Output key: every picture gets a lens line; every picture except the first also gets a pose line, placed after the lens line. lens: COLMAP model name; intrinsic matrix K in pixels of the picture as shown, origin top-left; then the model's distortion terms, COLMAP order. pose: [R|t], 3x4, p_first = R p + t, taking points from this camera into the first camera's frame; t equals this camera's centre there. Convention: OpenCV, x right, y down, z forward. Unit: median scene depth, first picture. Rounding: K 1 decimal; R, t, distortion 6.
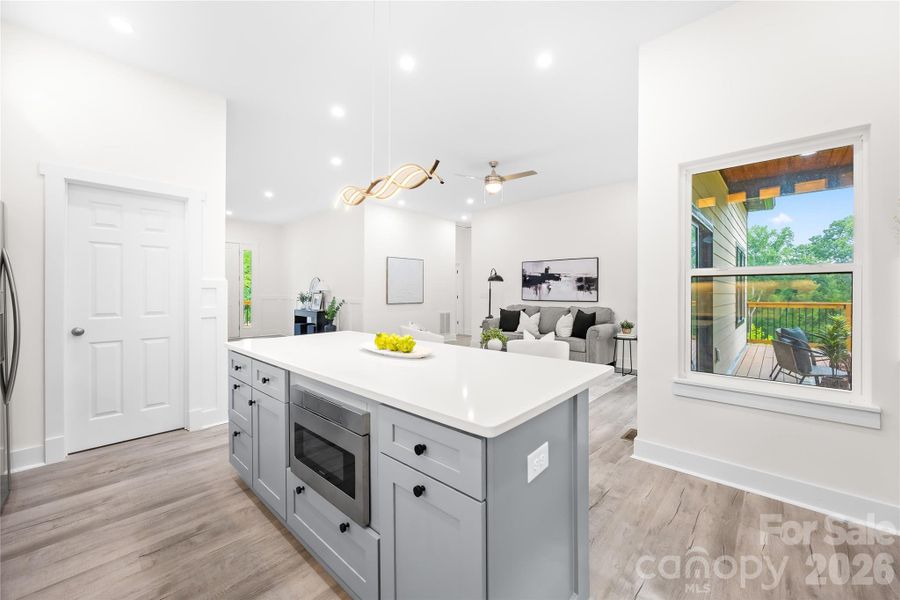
lens RADIAL K [[349.8, 0, 464.2], [0, 349.8, 294.2], [0, 0, 1]] dist [0.000304, 0.000005]
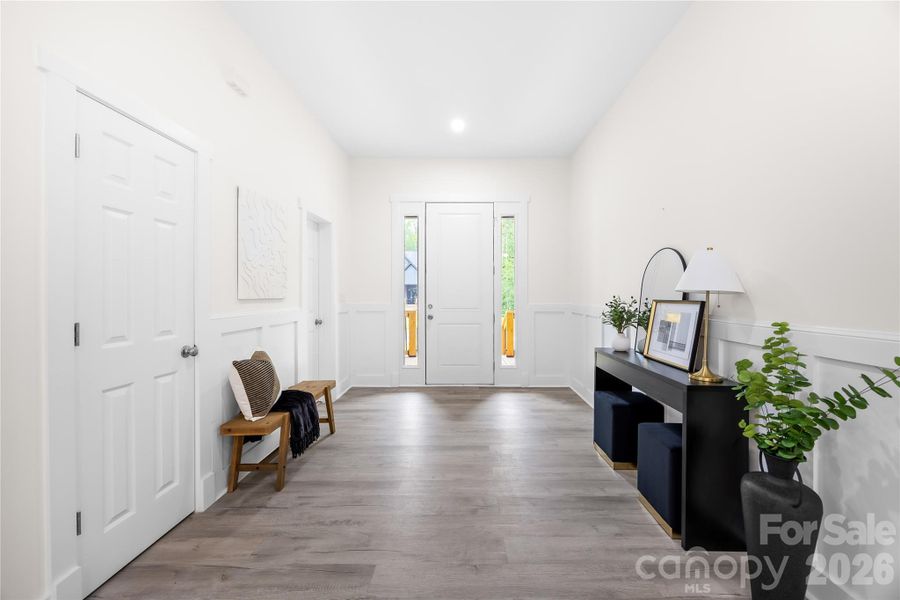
lens RADIAL K [[344.5, 0, 448.9], [0, 344.5, 298.3], [0, 0, 1]] dist [-0.000529, 0.000002]
pose [[0.634099, 0.005091, -0.773236, -0.397916], [-0.002816, 0.999987, 0.004274, -0.007728], [0.773247, -0.000532, 0.634105, 0.854003]]
